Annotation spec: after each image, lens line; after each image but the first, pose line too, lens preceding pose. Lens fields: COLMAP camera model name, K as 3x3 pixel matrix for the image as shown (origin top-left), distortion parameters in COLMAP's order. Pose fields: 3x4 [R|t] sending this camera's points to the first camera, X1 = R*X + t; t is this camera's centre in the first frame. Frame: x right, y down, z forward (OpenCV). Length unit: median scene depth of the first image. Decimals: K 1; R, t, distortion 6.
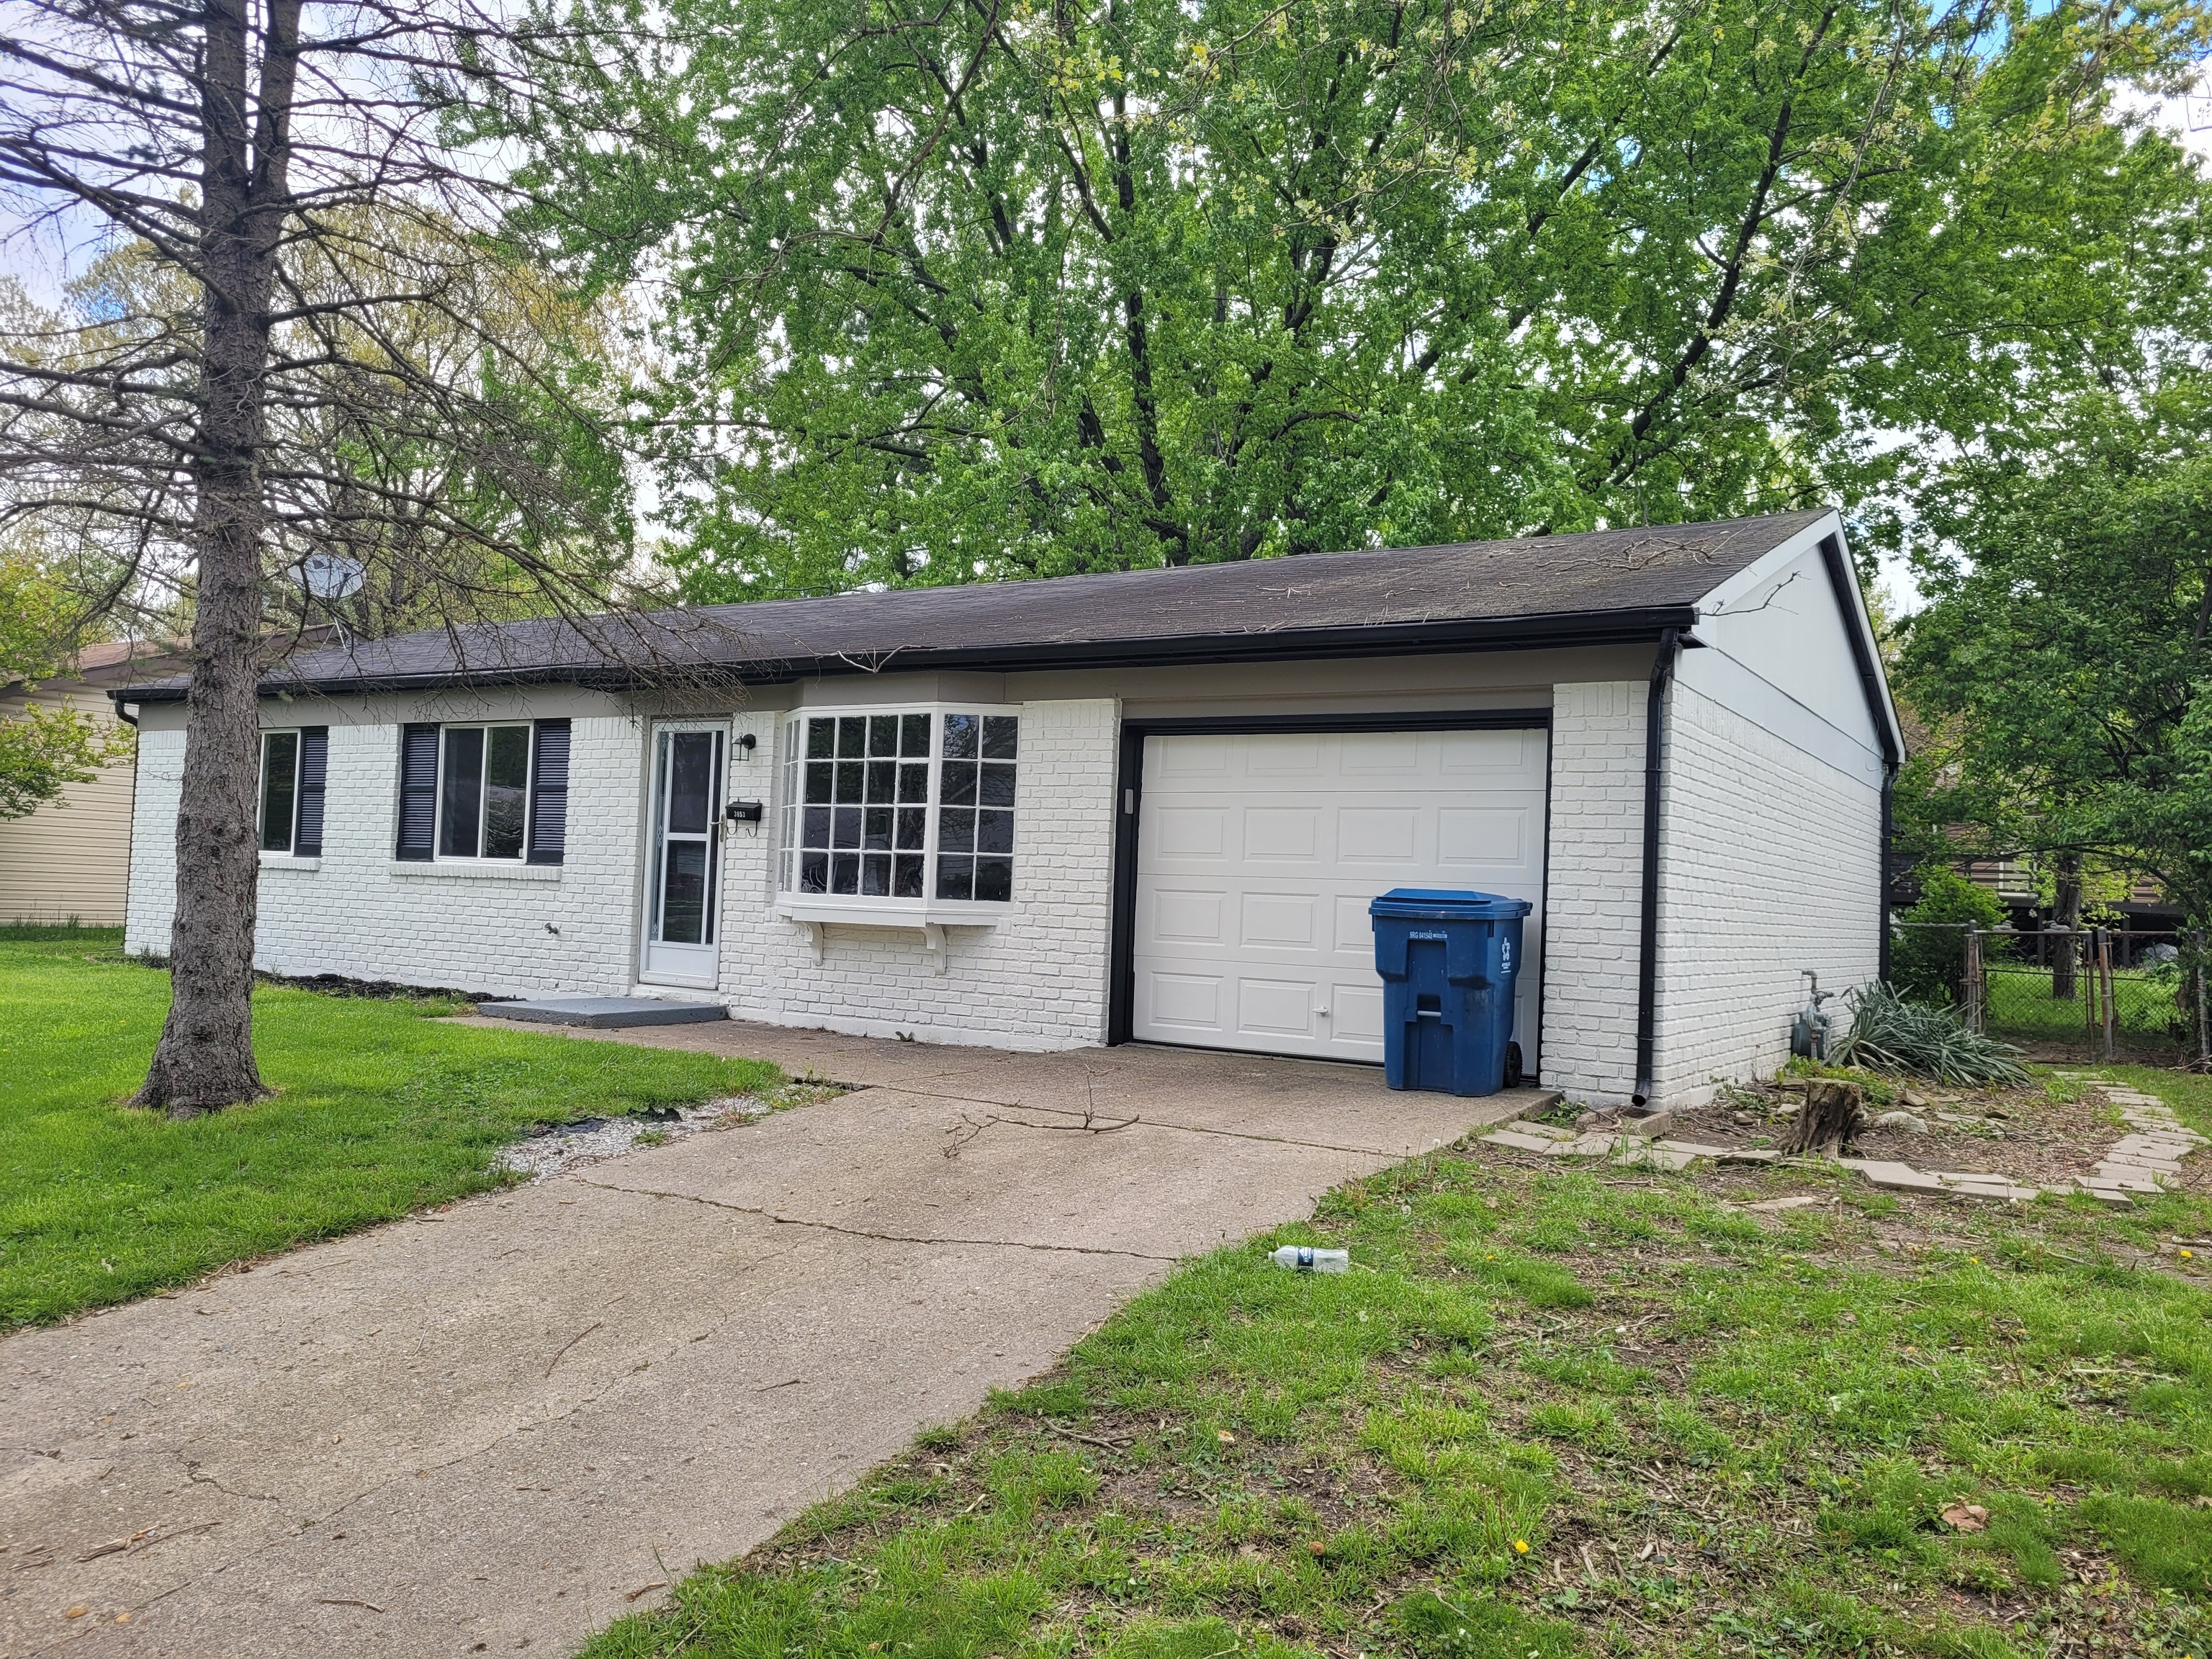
lens RADIAL K [[1669.8, 0, 1116.1], [0, 1669.8, 820.7], [0, 0, 1]] dist [0.053778, -0.042588]
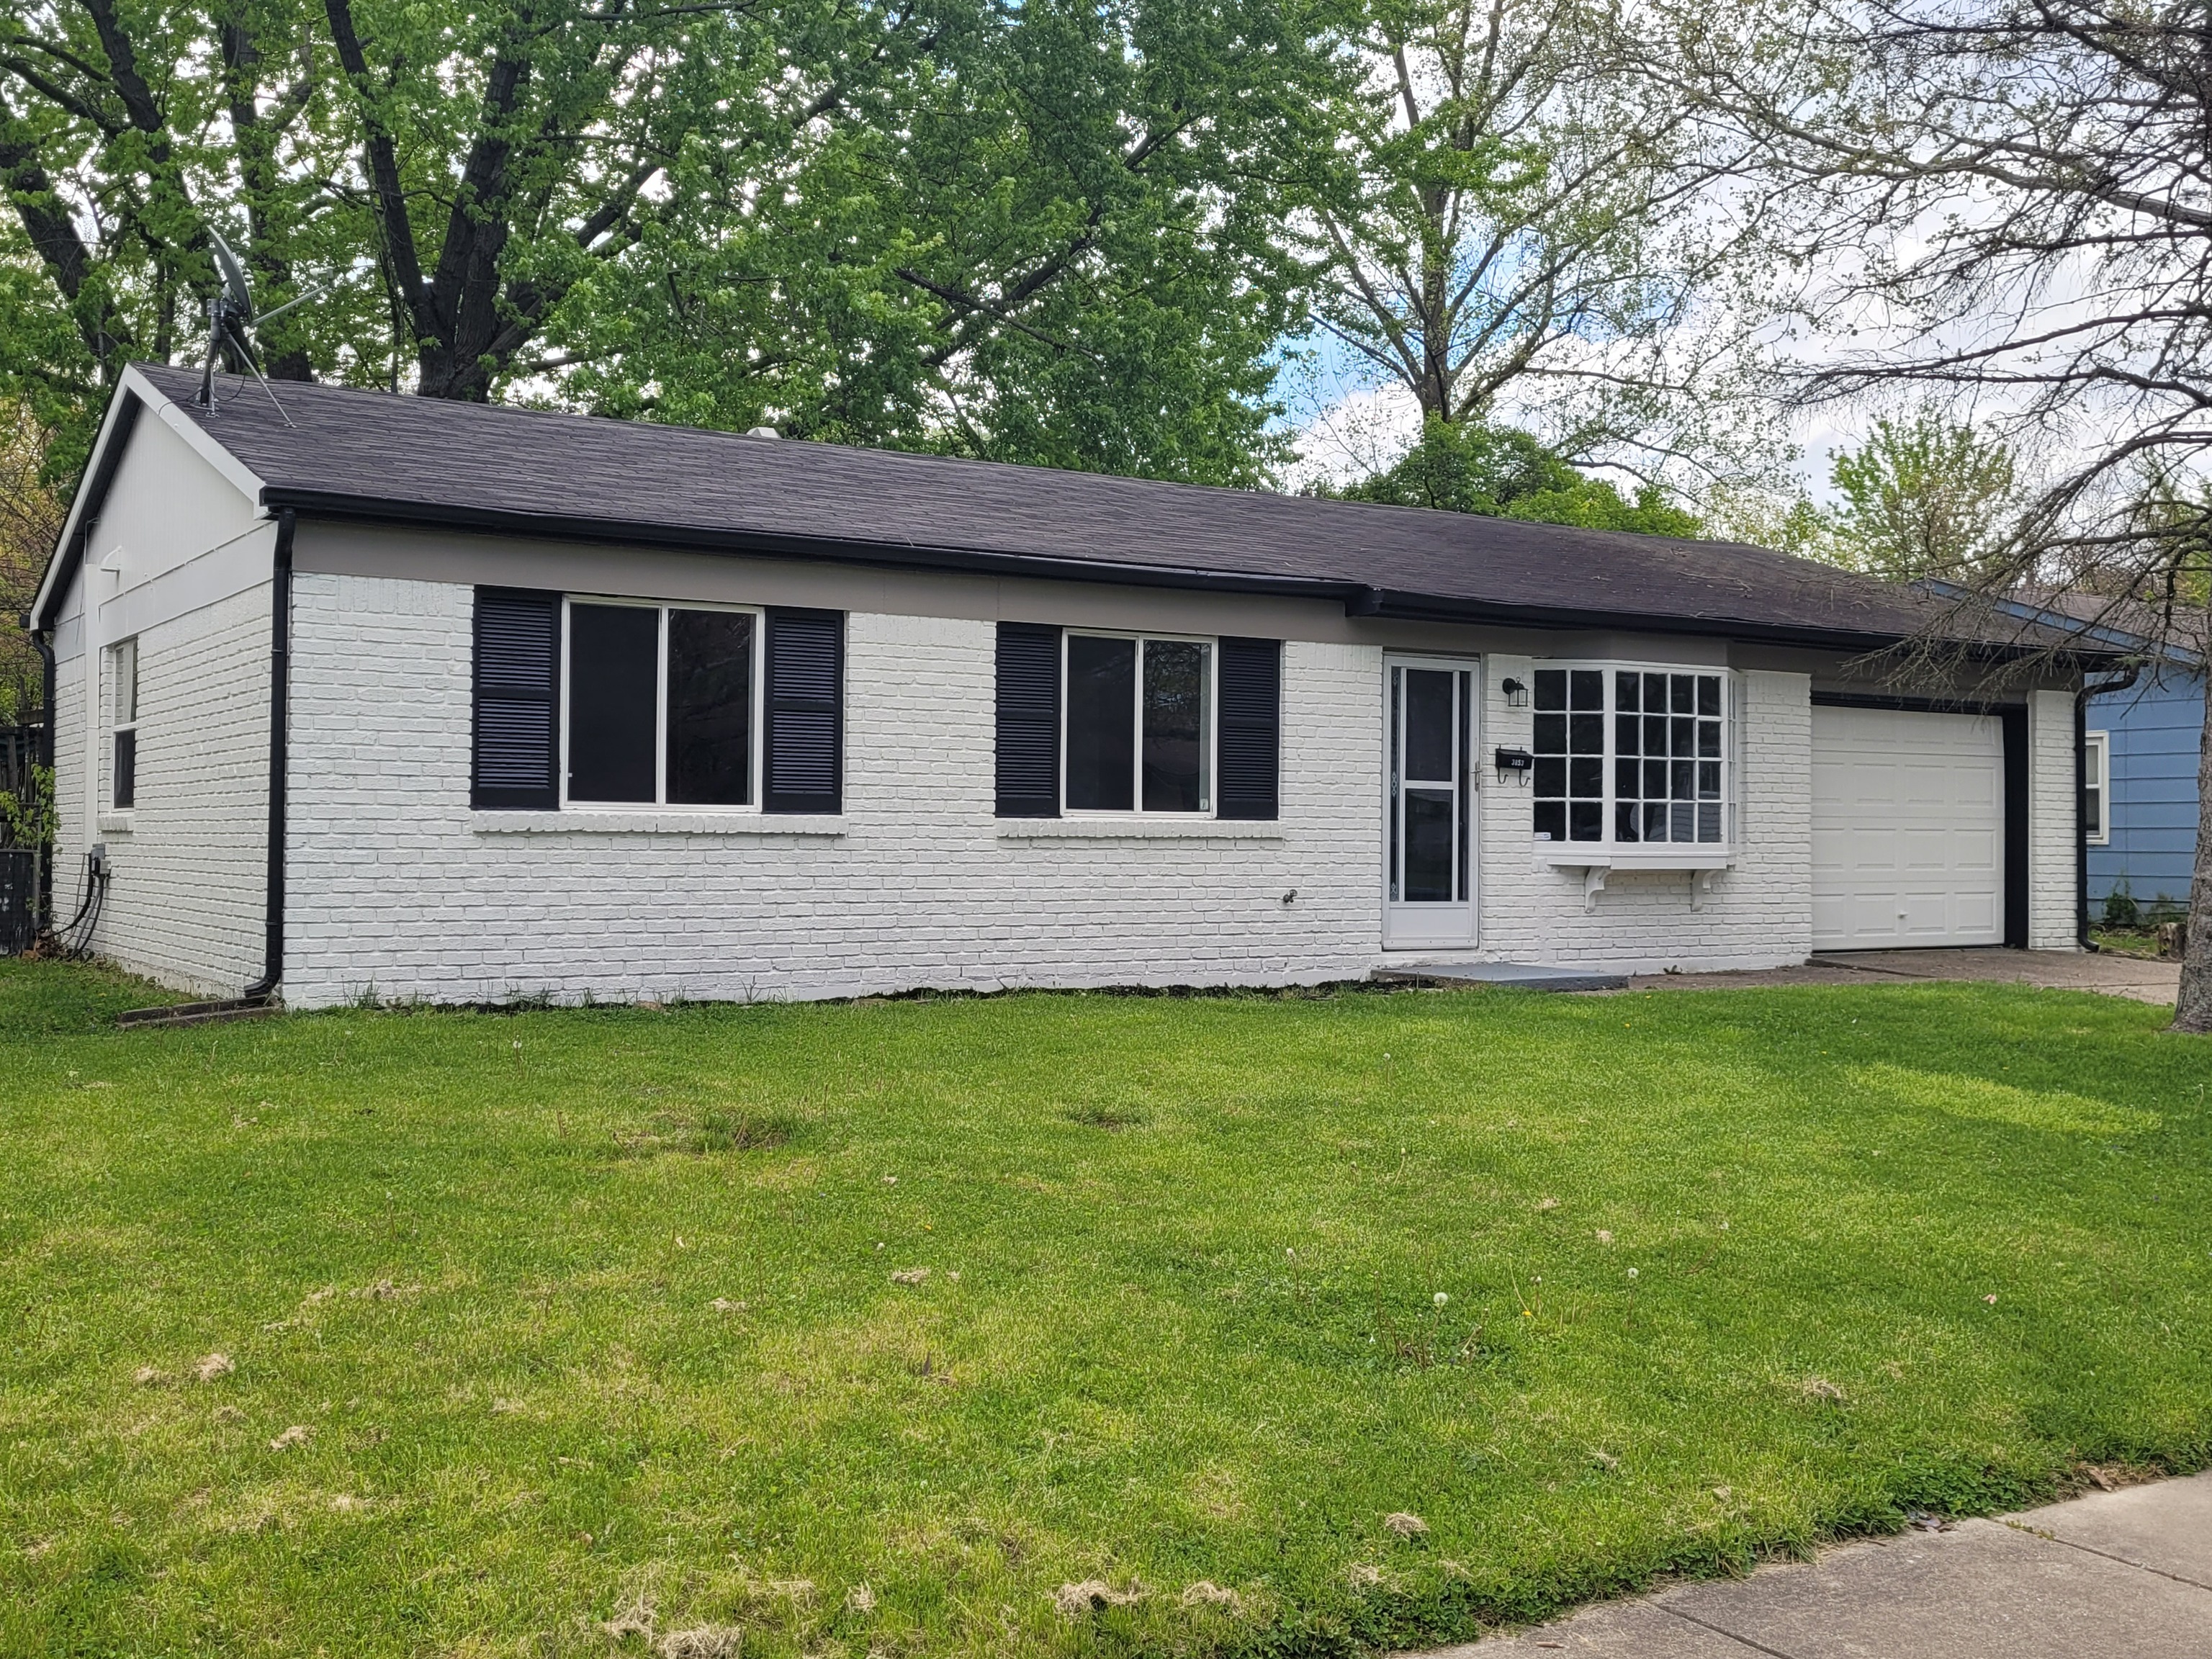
lens RADIAL K [[1667.2, 0, 1106.0], [0, 1667.2, 829.5], [0, 0, 1]] dist [-0.089306, -0.000684]
pose [[0.549748, -0.034577, 0.834615, -1.110820], [-0.026104, 0.997944, 0.058538, -0.014588], [-0.834923, -0.053968, 0.547715, 0.653991]]
